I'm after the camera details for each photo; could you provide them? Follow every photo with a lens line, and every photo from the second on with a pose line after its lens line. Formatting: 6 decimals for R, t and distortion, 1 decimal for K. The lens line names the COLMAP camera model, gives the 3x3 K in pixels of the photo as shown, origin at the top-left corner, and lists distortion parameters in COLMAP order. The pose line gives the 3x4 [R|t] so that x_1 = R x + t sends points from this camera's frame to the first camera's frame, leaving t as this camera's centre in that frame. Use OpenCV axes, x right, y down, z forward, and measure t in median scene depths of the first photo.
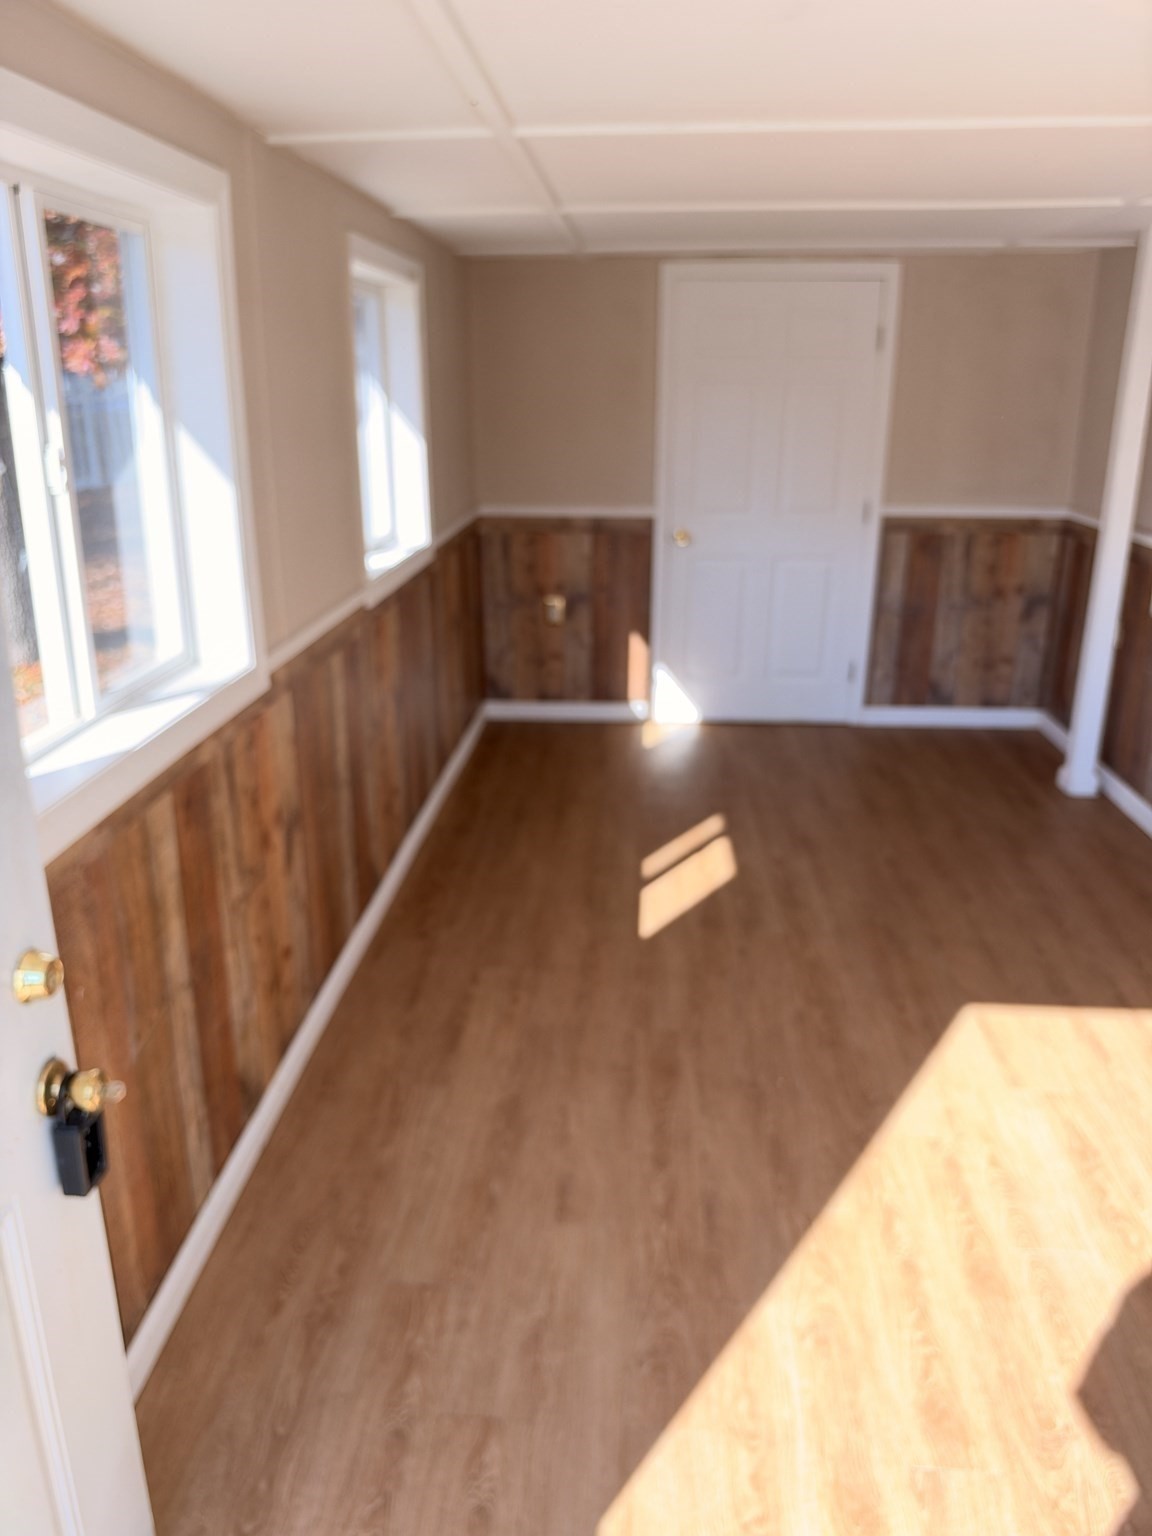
lens RADIAL K [[1133.3, 0, 576.0], [0, 1133.3, 768.0], [0, 0, 1]] dist [-0.031637, -0.000728]
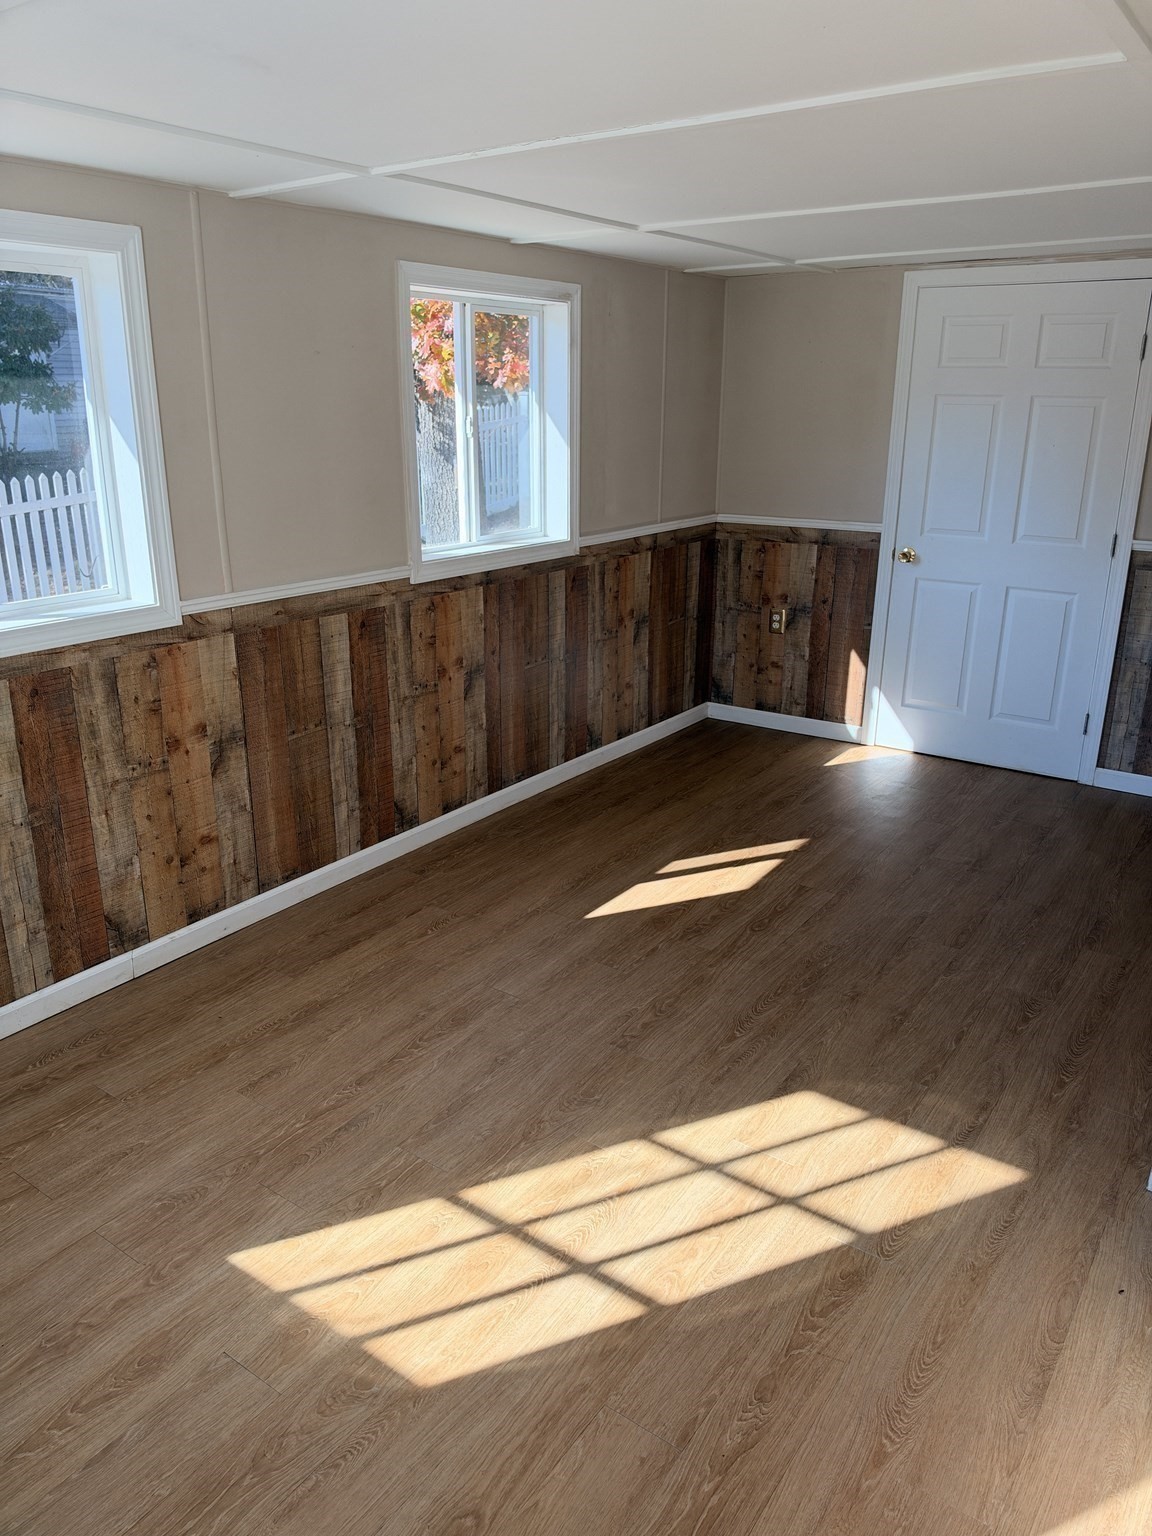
lens RADIAL K [[1115.7, 0, 576.0], [0, 1115.7, 768.0], [0, 0, 1]] dist [0.002875, -0.002329]
pose [[0.857531, 0.168280, -0.486131, 0.350479], [-0.172236, 0.984363, 0.036926, -0.016258], [0.484743, 0.052064, 0.873106, 0.055807]]
